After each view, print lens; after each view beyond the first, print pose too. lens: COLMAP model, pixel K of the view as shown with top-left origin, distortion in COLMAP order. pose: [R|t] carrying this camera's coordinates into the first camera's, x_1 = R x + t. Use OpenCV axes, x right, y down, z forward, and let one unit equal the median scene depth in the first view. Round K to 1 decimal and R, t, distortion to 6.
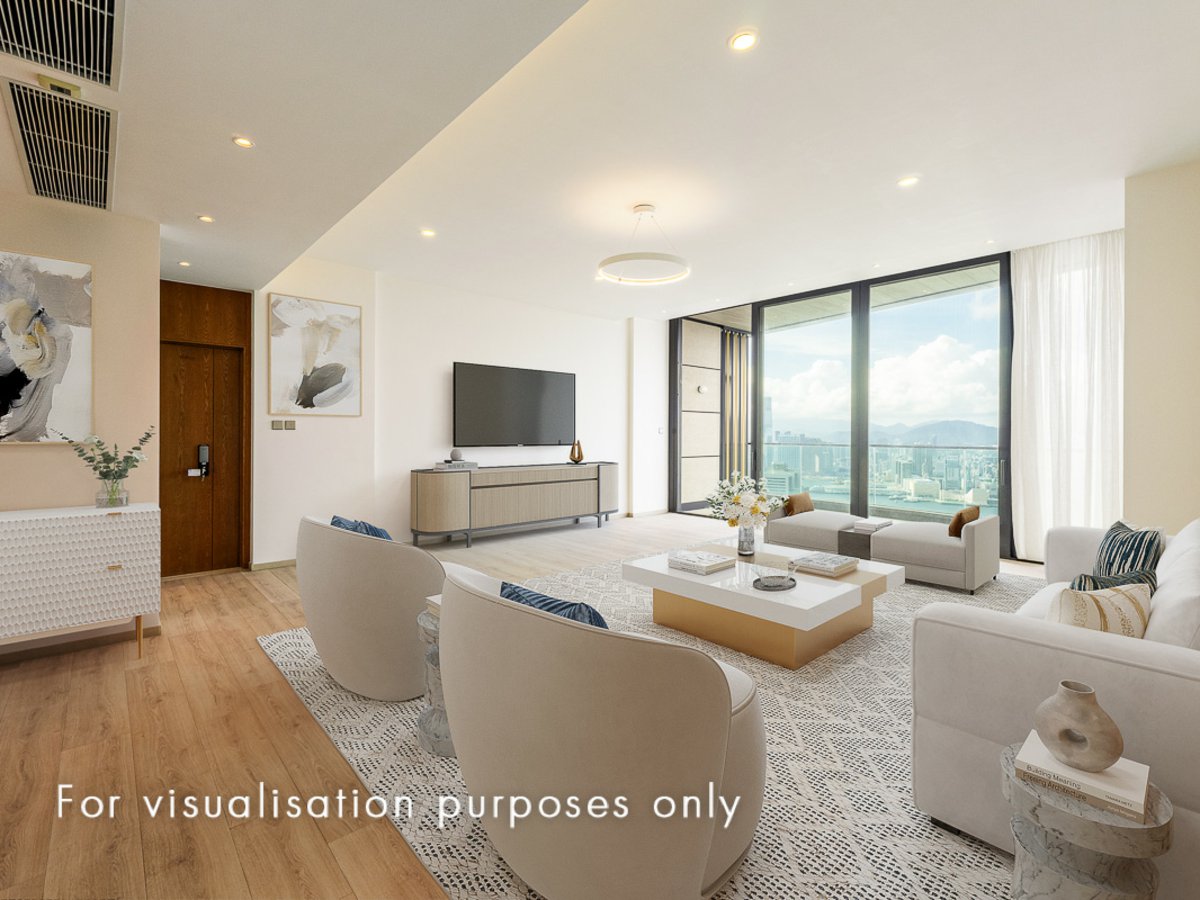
lens RADIAL K [[561.3, 0, 592.2], [0, 561.3, 450.4], [0, 0, 1]] dist [-0.001062, 0.011588]
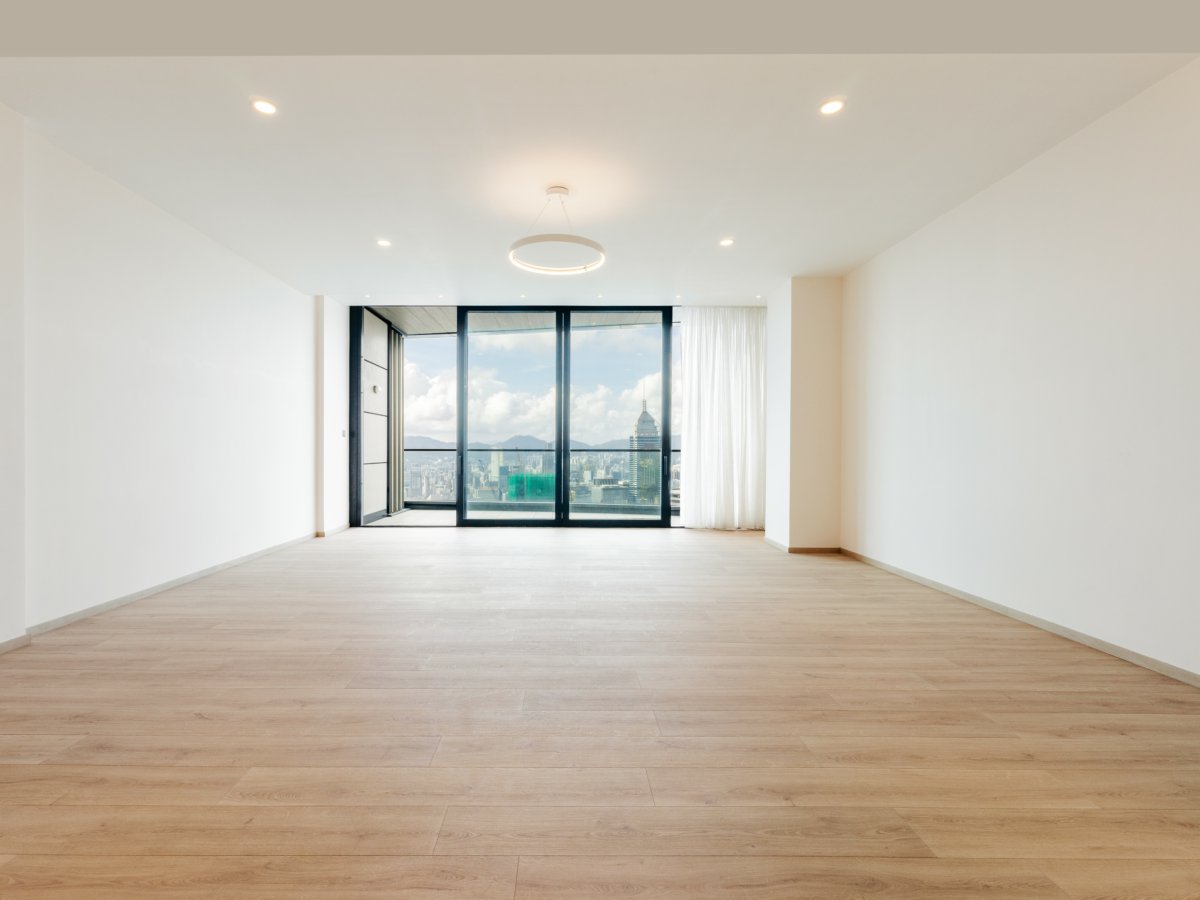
lens RADIAL K [[561.3, 0, 592.2], [0, 561.3, 450.4], [0, 0, 1]] dist [-0.001062, 0.011588]
pose [[0.656930, -0.003815, 0.753942, -0.273486], [0.023243, 0.999614, -0.015194, 0.013625], [-0.753593, 0.027505, 0.656765, 0.150651]]
